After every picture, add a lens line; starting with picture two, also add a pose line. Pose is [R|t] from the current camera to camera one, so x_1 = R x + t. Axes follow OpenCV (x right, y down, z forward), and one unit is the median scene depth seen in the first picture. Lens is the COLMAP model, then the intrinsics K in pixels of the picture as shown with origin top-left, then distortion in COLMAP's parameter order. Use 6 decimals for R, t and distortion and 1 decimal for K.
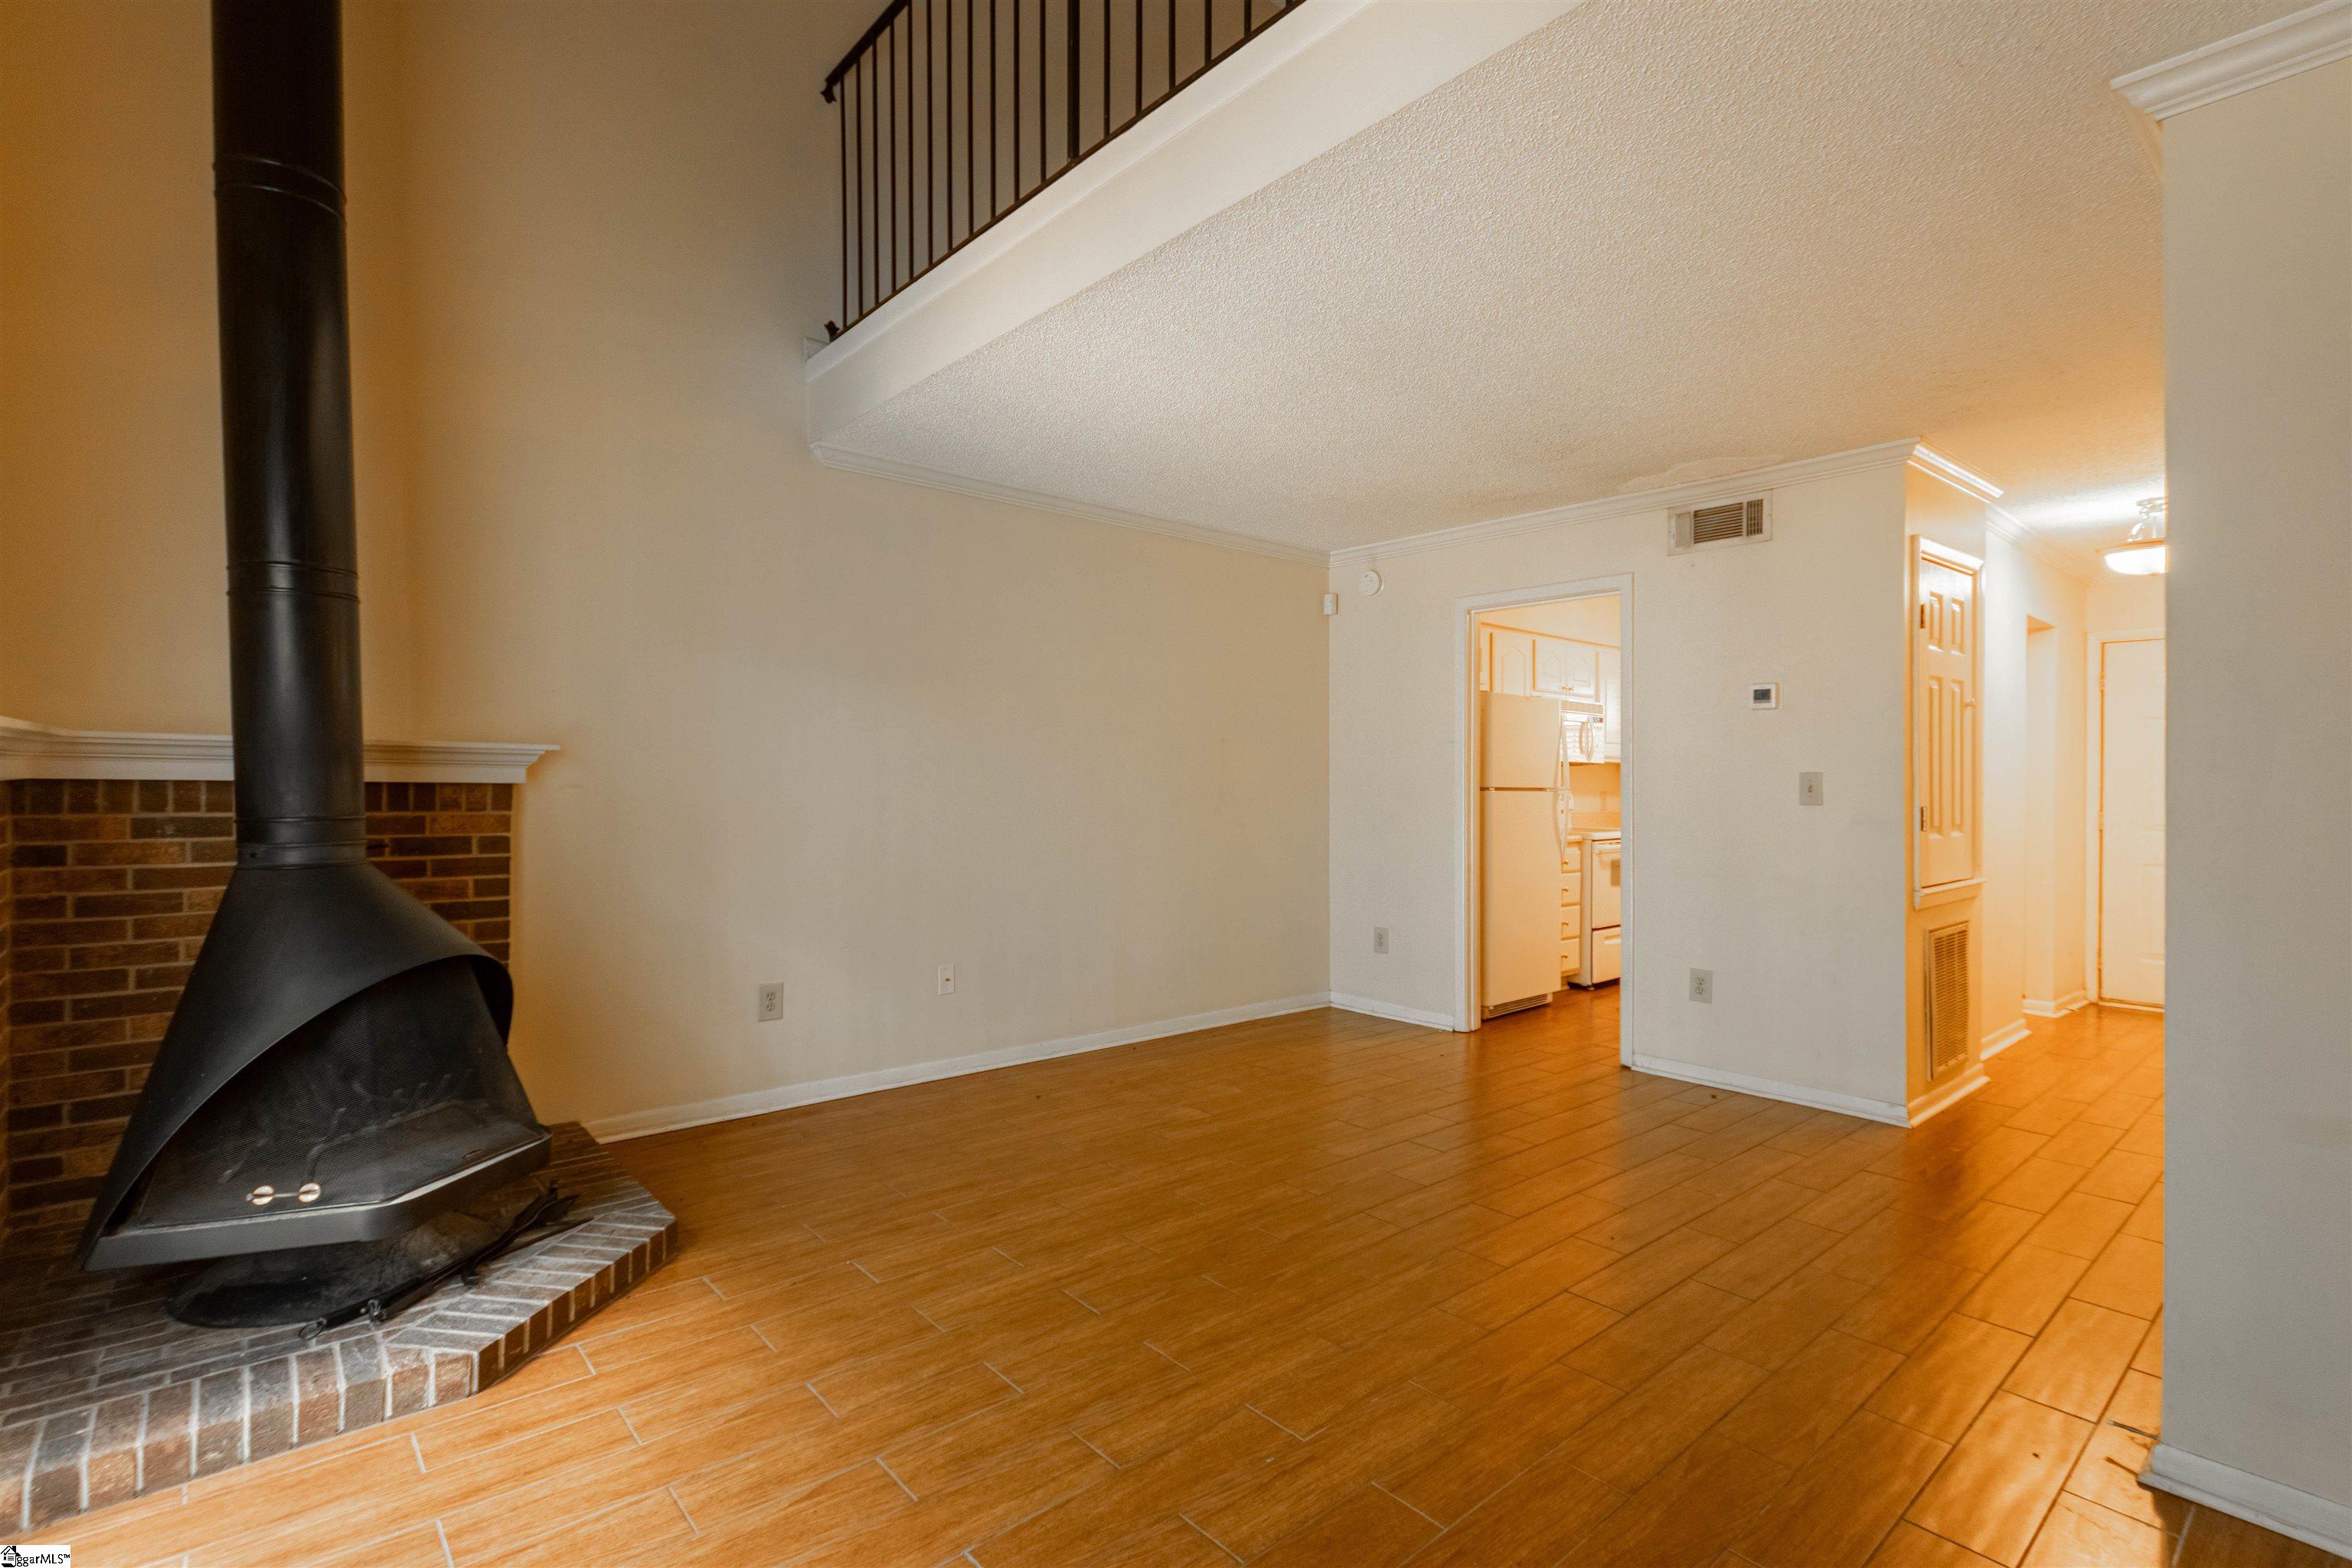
lens RADIAL K [[1078.4, 0, 1167.8], [0, 1078.4, 775.6], [0, 0, 1]] dist [-0.003758, 0.001087]
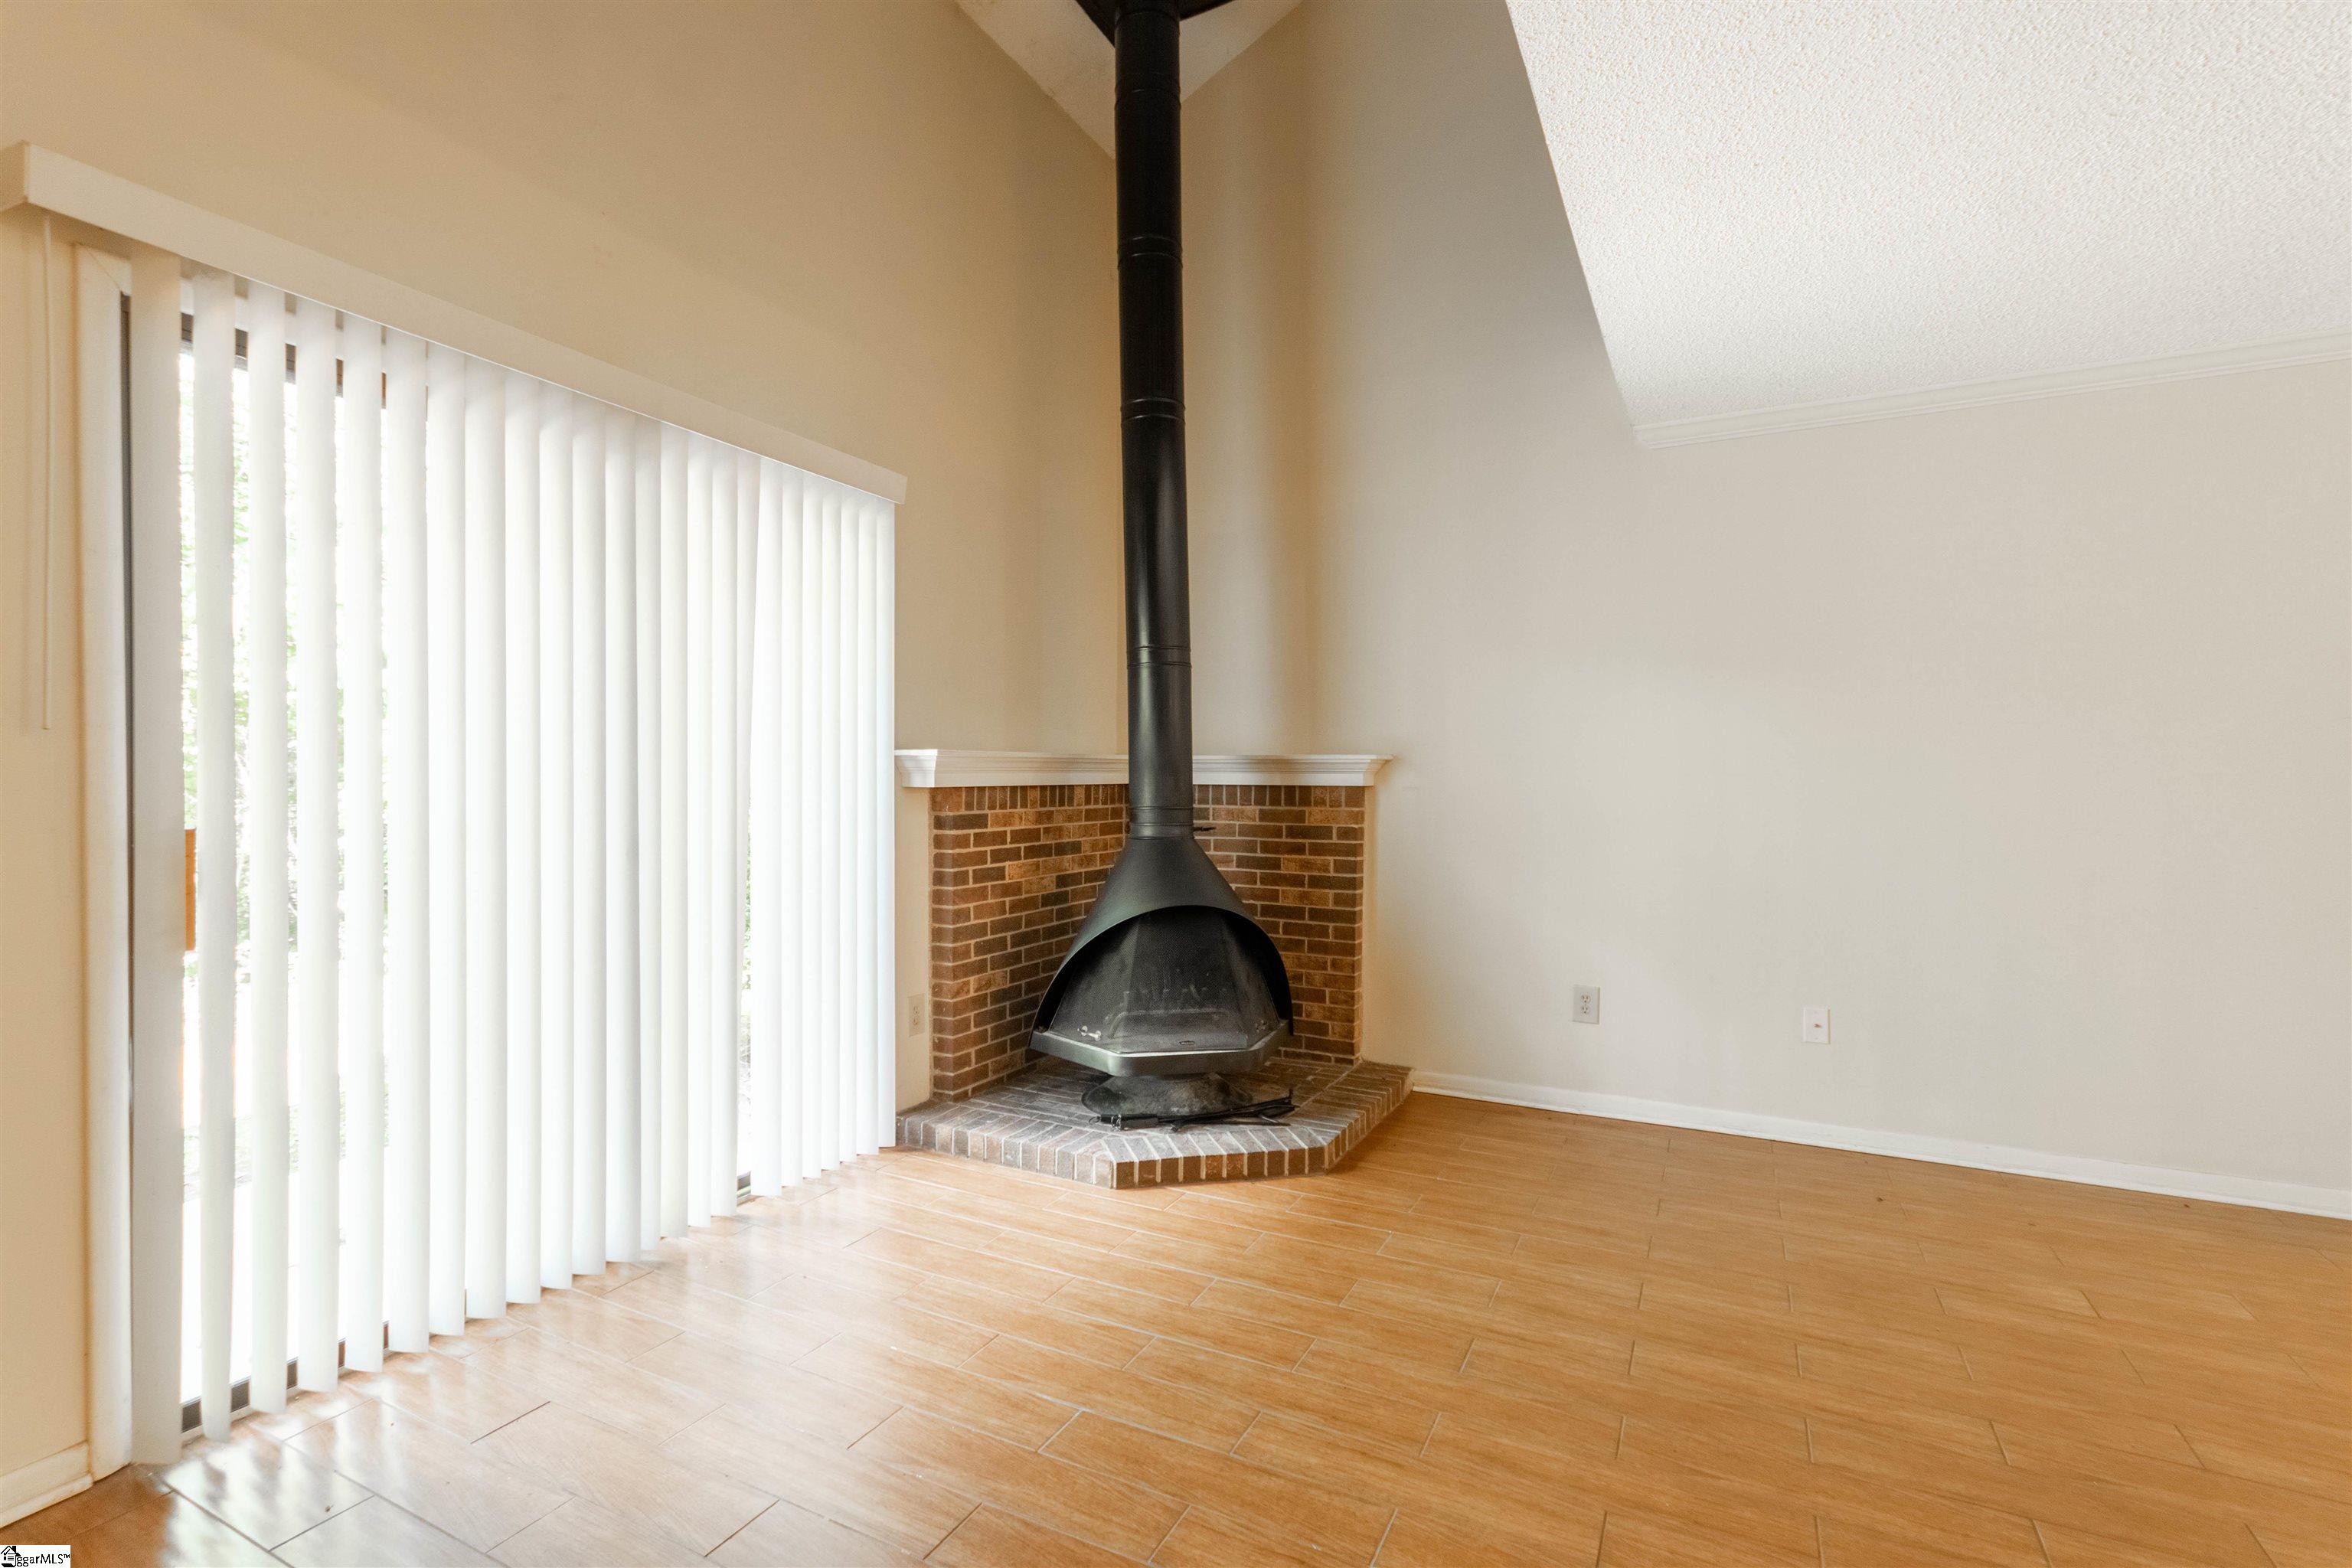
lens RADIAL K [[1078.4, 0, 1162.4], [0, 1078.4, 794.7], [0, 0, 1]] dist [-0.003758, 0.001087]
pose [[0.367349, 0.003356, -0.930077, 0.599263], [0.006251, 0.999962, 0.006077, 0.010317], [0.930062, -0.008047, 0.367314, 0.392173]]
